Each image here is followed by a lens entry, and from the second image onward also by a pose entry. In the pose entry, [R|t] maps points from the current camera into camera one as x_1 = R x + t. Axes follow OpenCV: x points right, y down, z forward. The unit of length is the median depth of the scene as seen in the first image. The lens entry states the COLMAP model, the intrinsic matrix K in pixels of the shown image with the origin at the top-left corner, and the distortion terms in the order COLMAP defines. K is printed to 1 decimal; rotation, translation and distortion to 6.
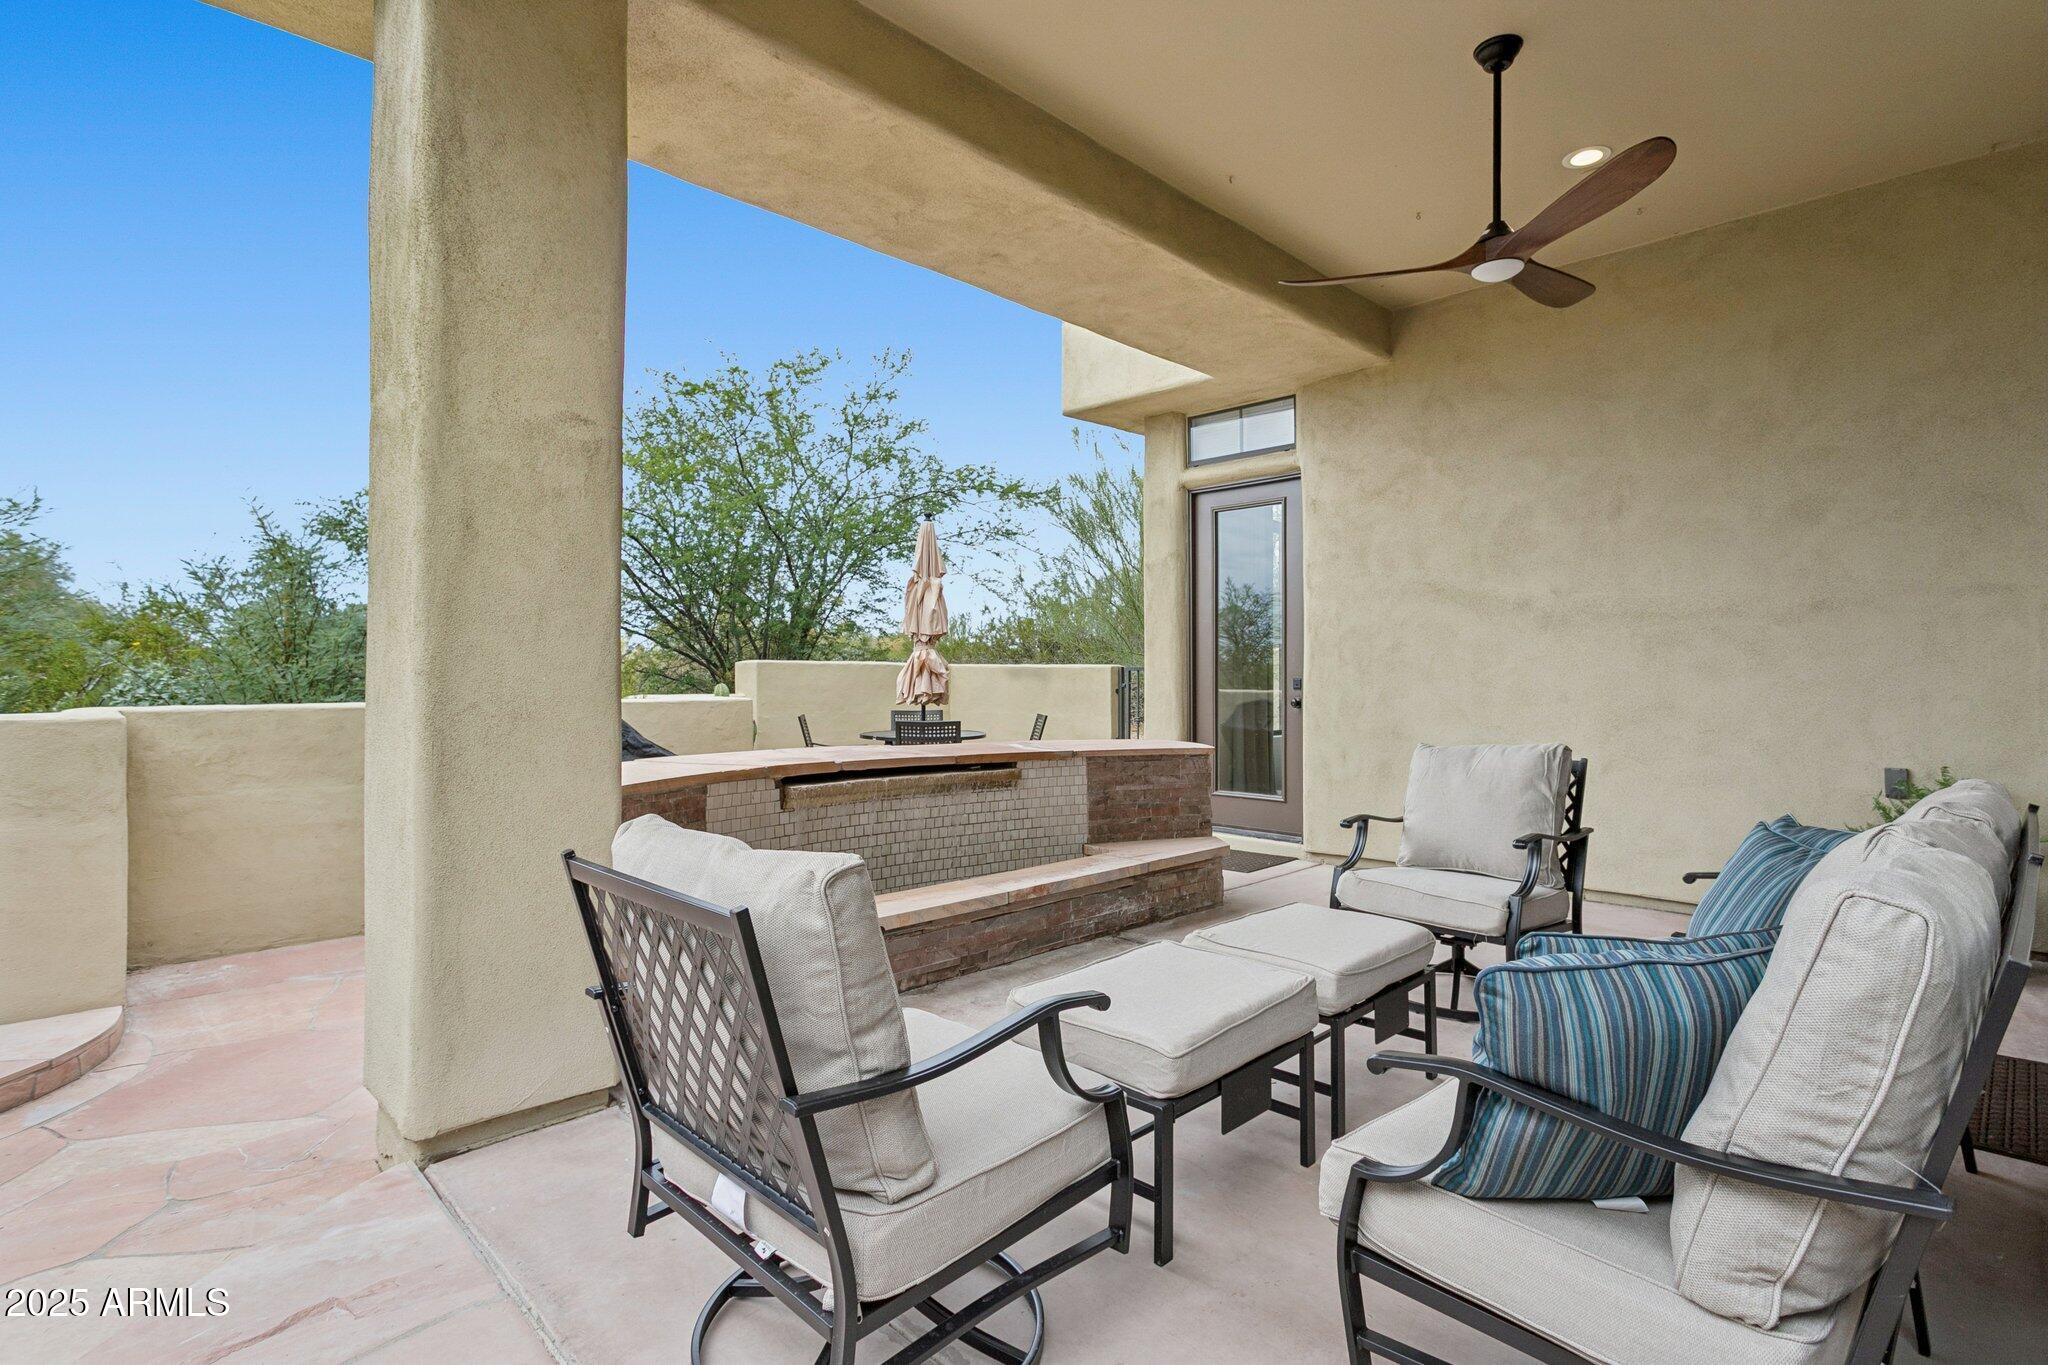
lens RADIAL K [[1022.7, 0, 1020.8], [0, 1022.7, 674.7], [0, 0, 1]] dist [-0.002764, 0.001666]
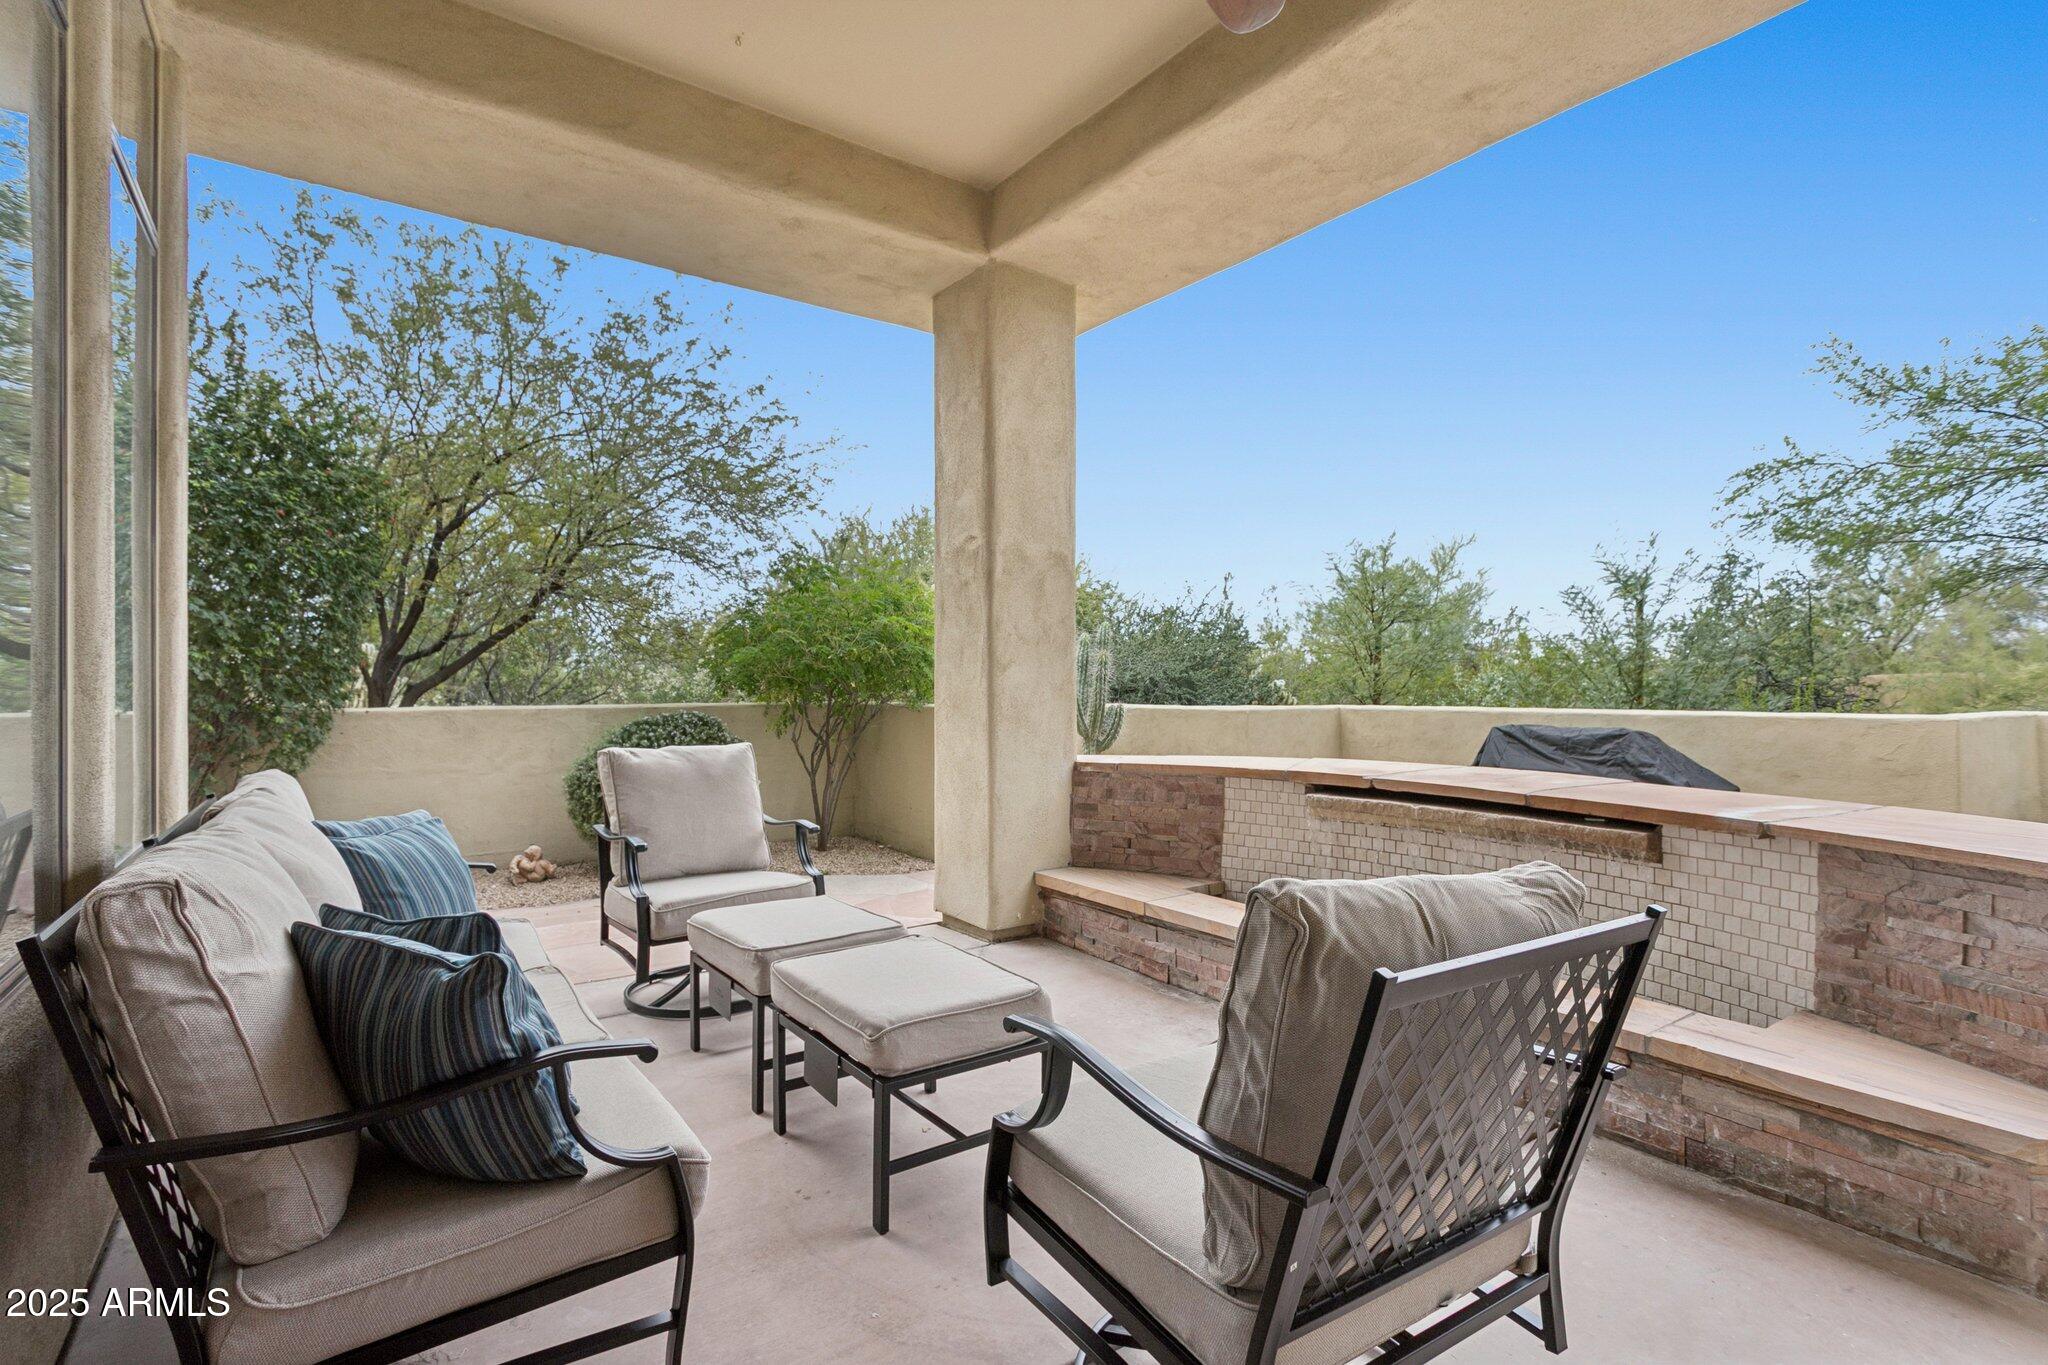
lens RADIAL K [[969.6, 0, 1023.9], [0, 969.6, 687.8], [0, 0, 1]] dist [-0.003951, 0.001431]
pose [[-0.169993, 0.000461, -0.985445, 0.572813], [0.003462, 0.999994, -0.000129, 0.003046], [0.985439, -0.003434, -0.169994, 0.662190]]
